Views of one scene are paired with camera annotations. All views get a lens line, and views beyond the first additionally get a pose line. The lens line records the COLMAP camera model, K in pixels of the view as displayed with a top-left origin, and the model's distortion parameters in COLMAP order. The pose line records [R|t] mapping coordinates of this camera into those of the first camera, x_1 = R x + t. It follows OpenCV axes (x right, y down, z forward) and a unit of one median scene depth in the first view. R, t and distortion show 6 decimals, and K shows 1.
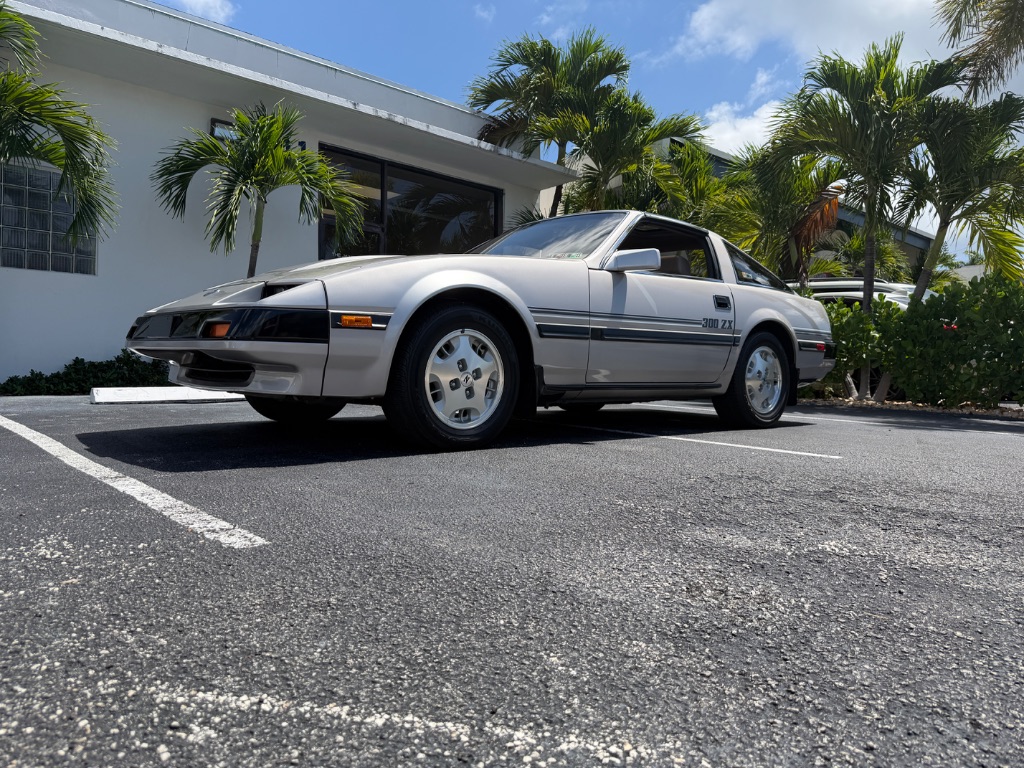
lens RADIAL K [[722.4, 0, 518.6], [0, 722.4, 390.0], [0, 0, 1]] dist [0.032927, -0.045097]
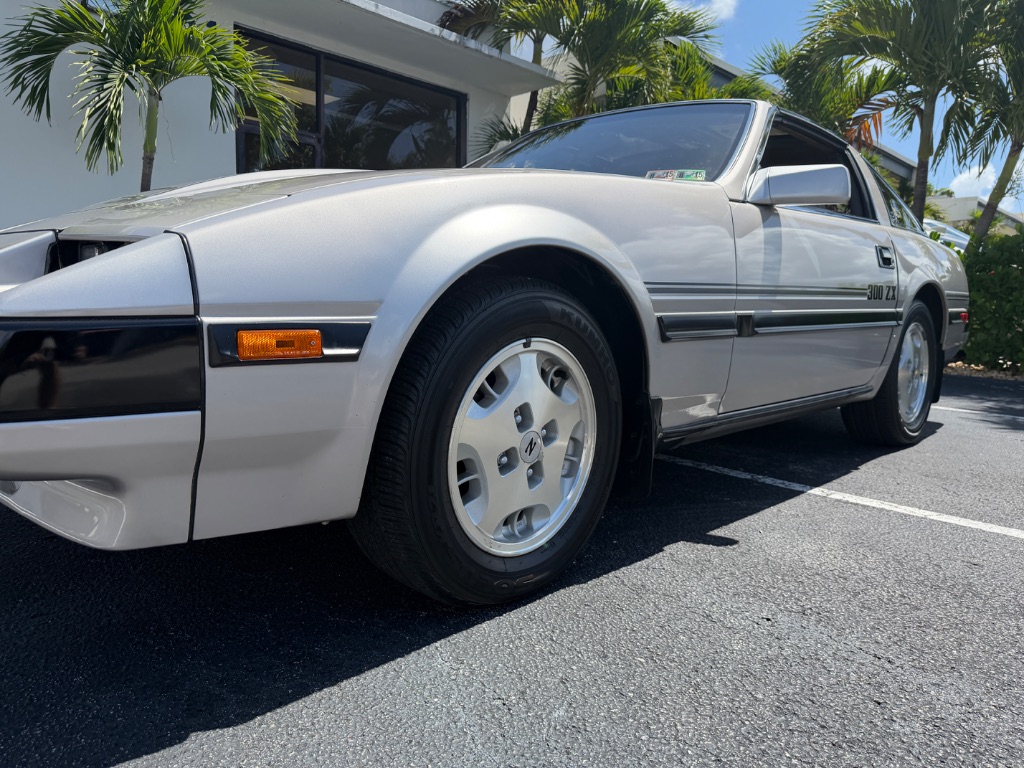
lens RADIAL K [[722.4, 0, 505.0], [0, 722.4, 380.0], [0, 0, 1]] dist [0.032927, -0.045097]
pose [[0.997905, -0.001560, 0.064683, -0.048240], [-0.004132, 0.996132, 0.087775, -0.039690], [-0.064570, -0.087858, 0.994038, 0.224974]]
